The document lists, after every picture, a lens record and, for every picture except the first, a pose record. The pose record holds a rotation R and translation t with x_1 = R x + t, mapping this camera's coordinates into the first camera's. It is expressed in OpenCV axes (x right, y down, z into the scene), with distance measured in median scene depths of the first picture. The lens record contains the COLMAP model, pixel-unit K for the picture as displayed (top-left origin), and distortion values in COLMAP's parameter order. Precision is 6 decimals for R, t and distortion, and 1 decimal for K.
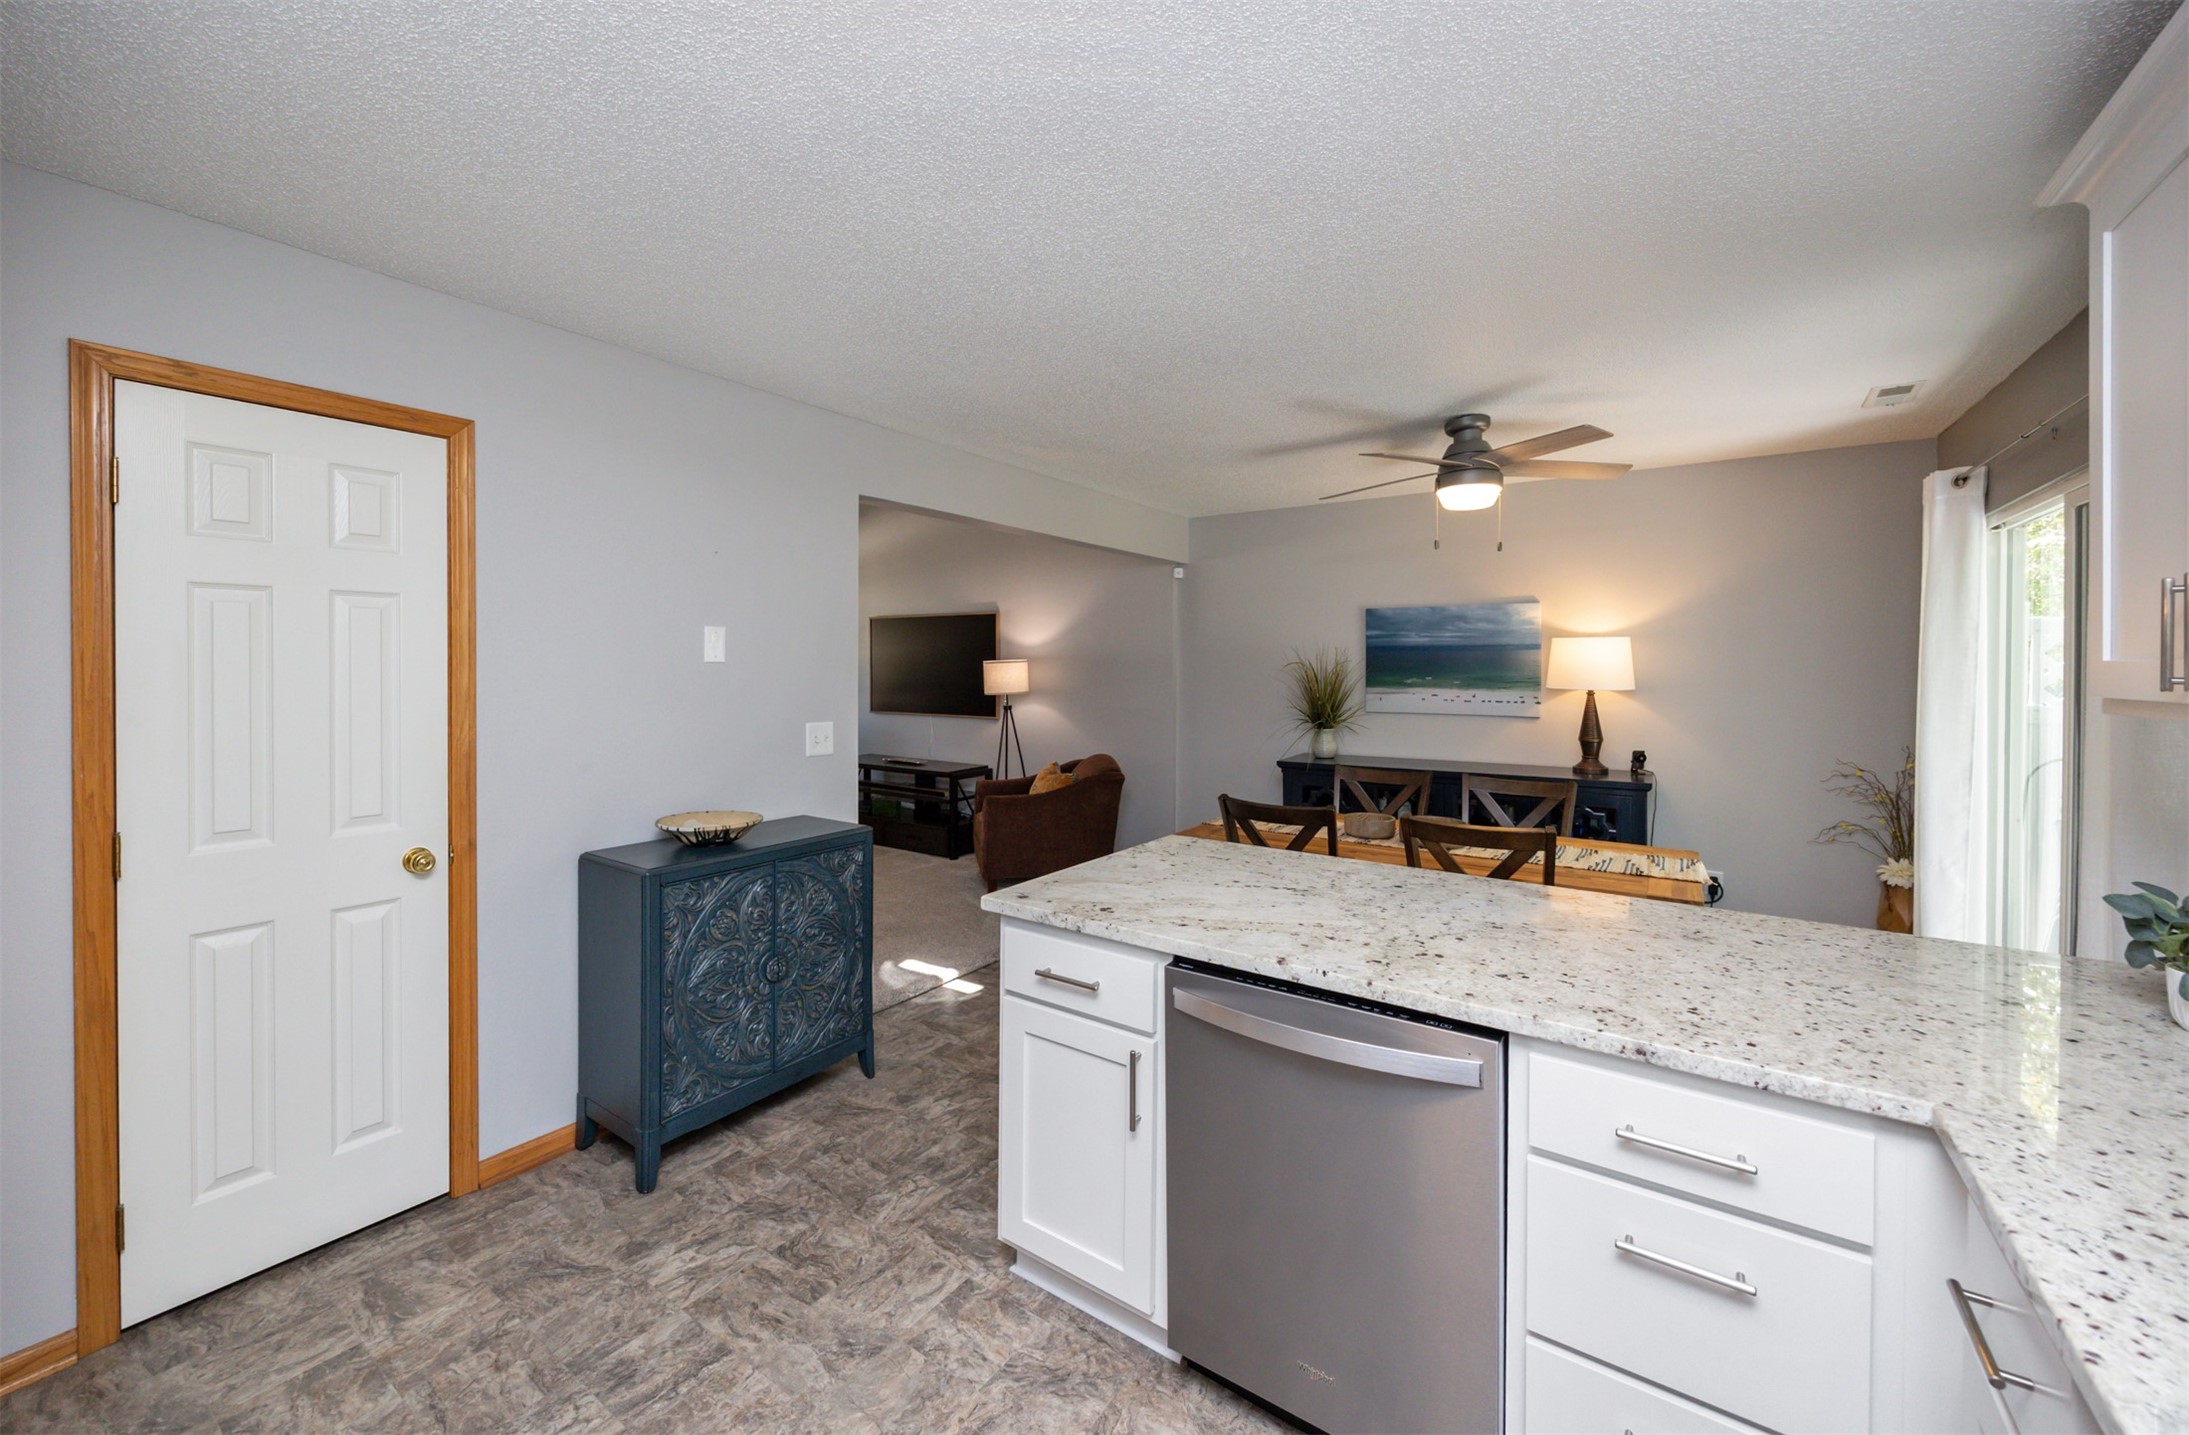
lens RADIAL K [[849.1, 0, 1081.3], [0, 849.1, 722.7], [0, 0, 1]] dist [-0.000855, -0.000207]
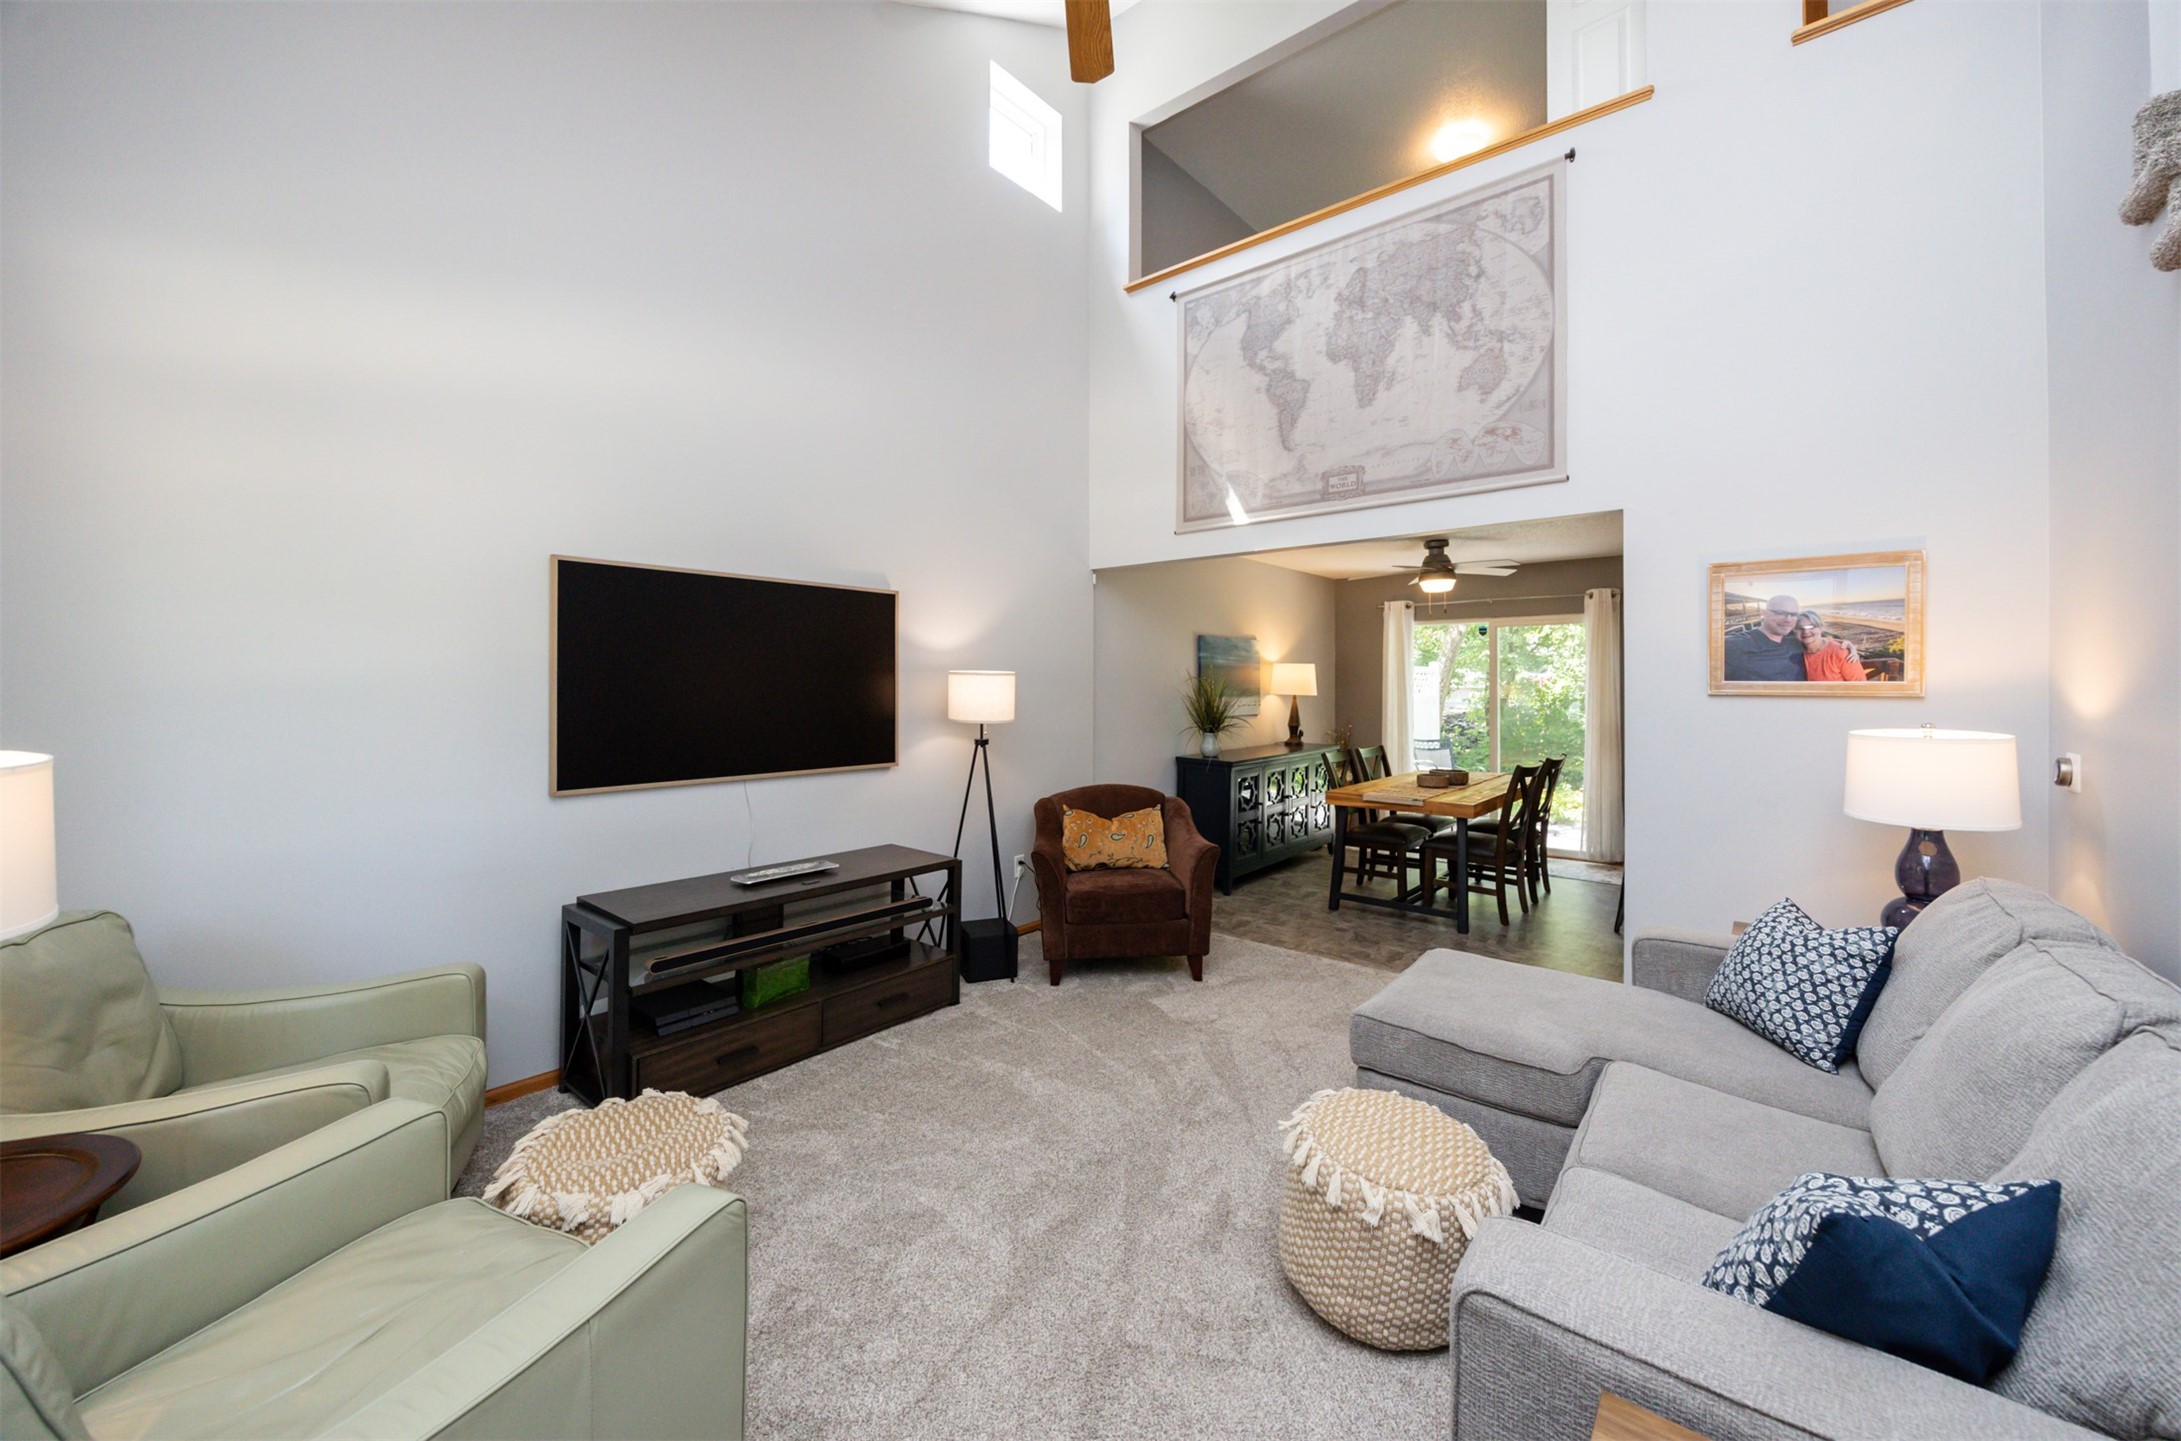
lens RADIAL K [[818.1, 0, 1100.7], [0, 818.1, 684.1], [0, 0, 1]] dist [0.000163, -0.000002]
pose [[0.073590, -0.001183, 0.997288, -0.973955], [0.064137, 0.997935, -0.003549, -0.074251], [-0.995224, 0.064224, 0.073514, 1.181553]]
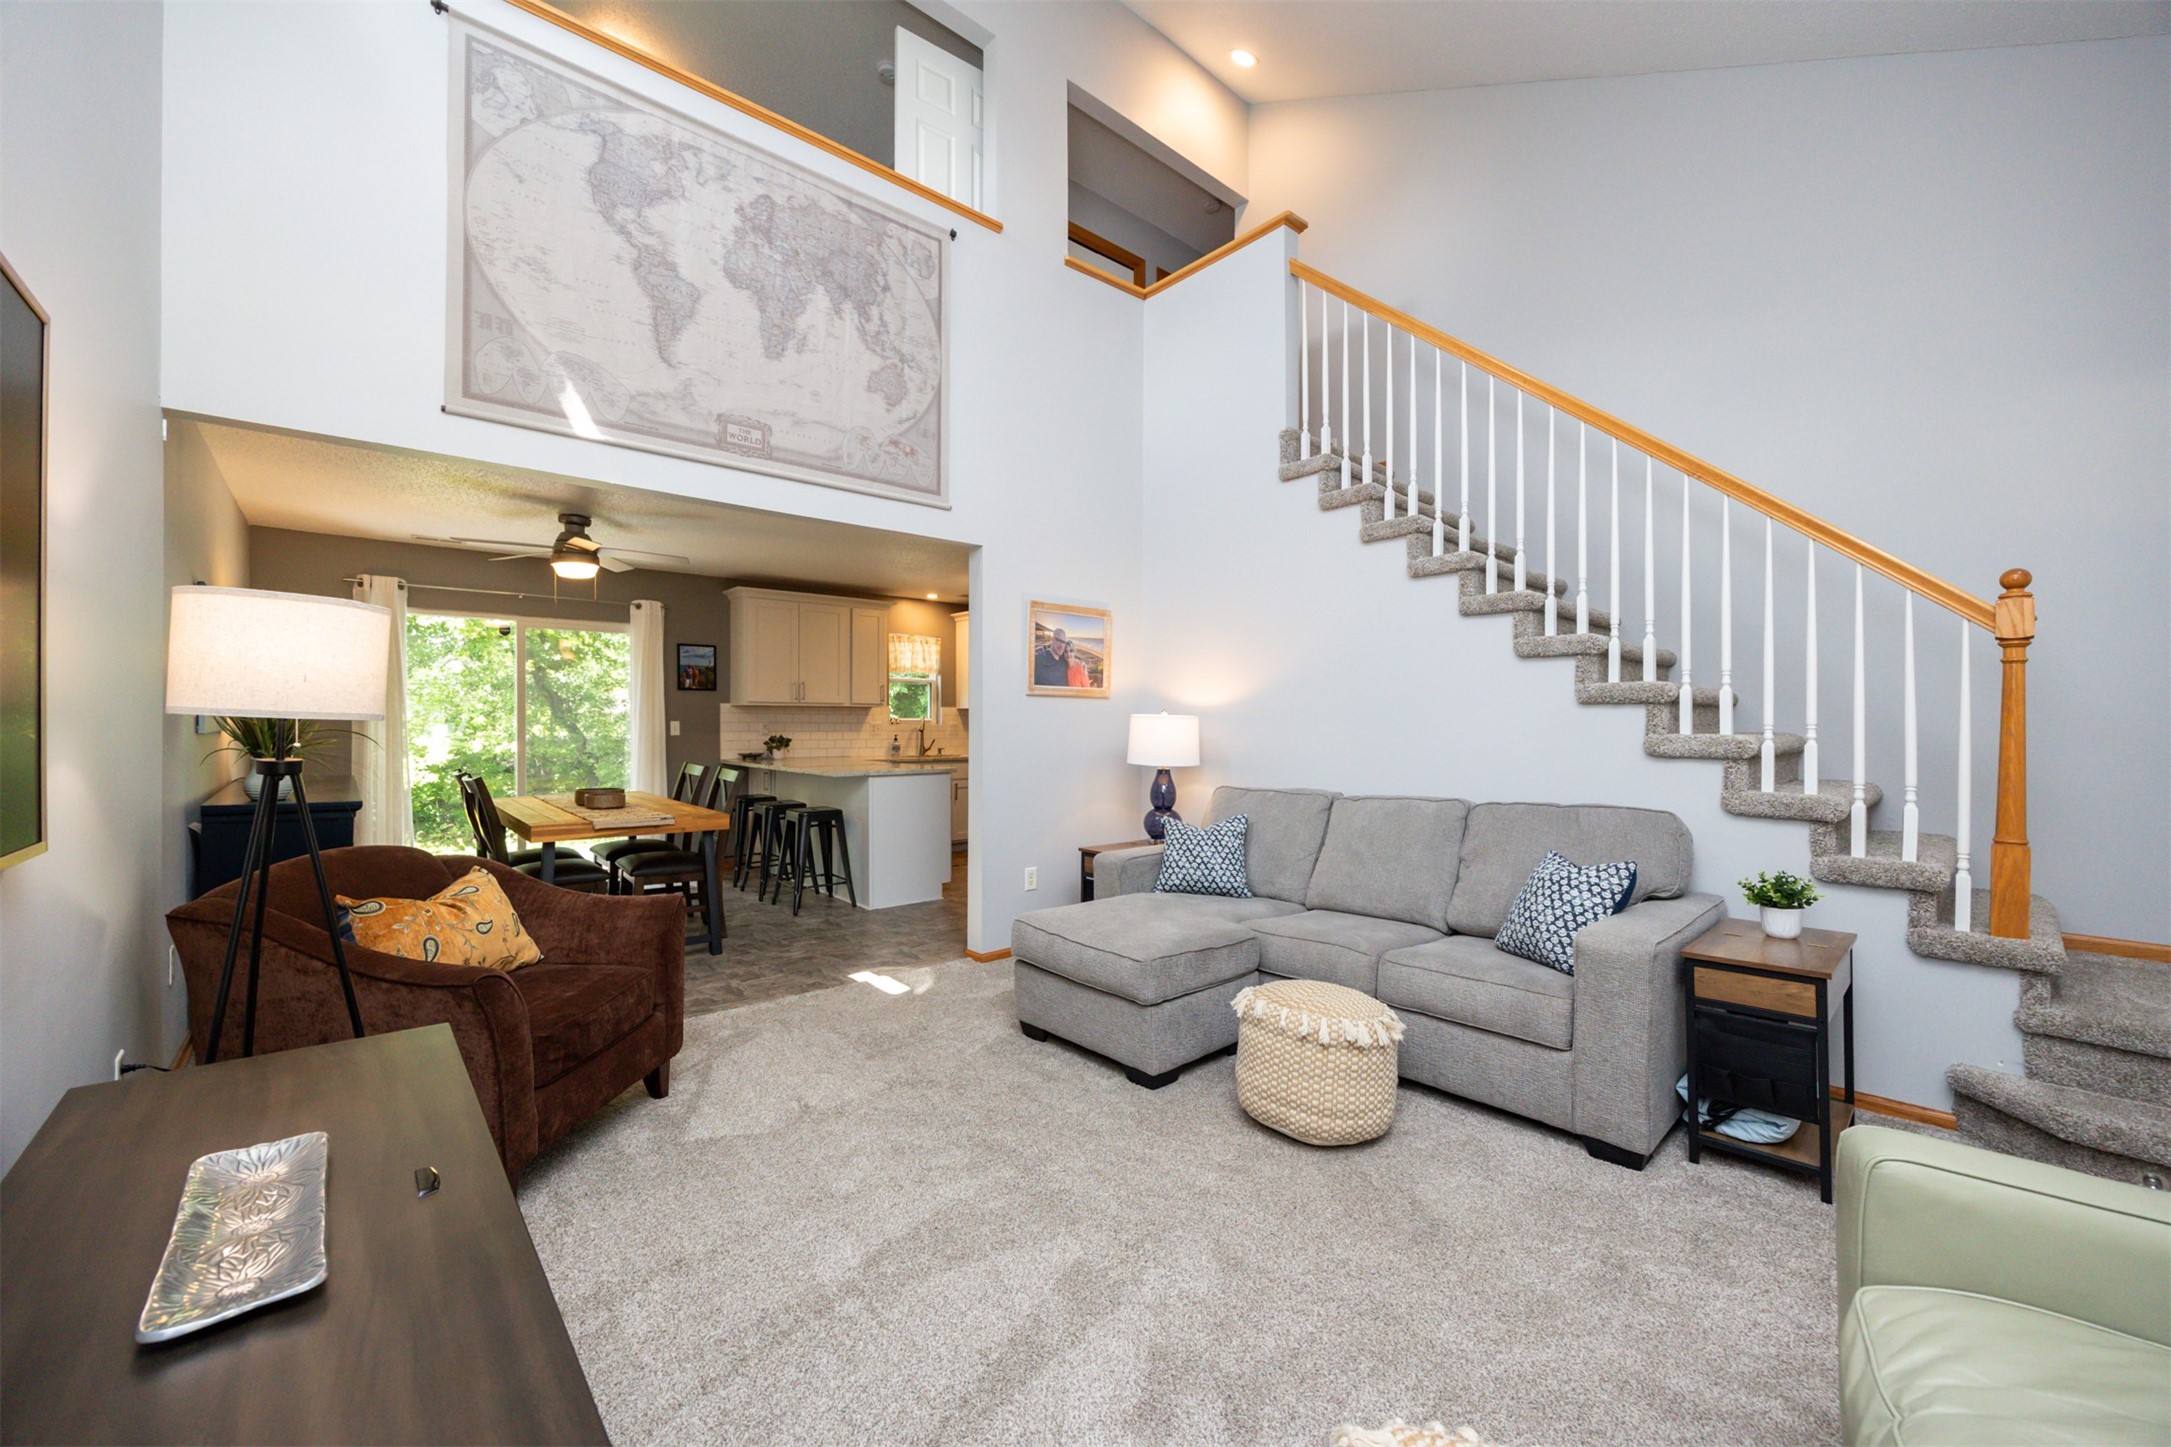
lens RADIAL K [[830.9, 0, 1067.4], [0, 830.9, 722.3], [0, 0, 1]] dist [-0.001478, -0.000065]
pose [[-0.965788, -0.007666, 0.259218, -0.563361], [0.009416, 0.997867, 0.064593, -0.065031], [-0.259160, 0.064824, -0.963656, 1.626331]]
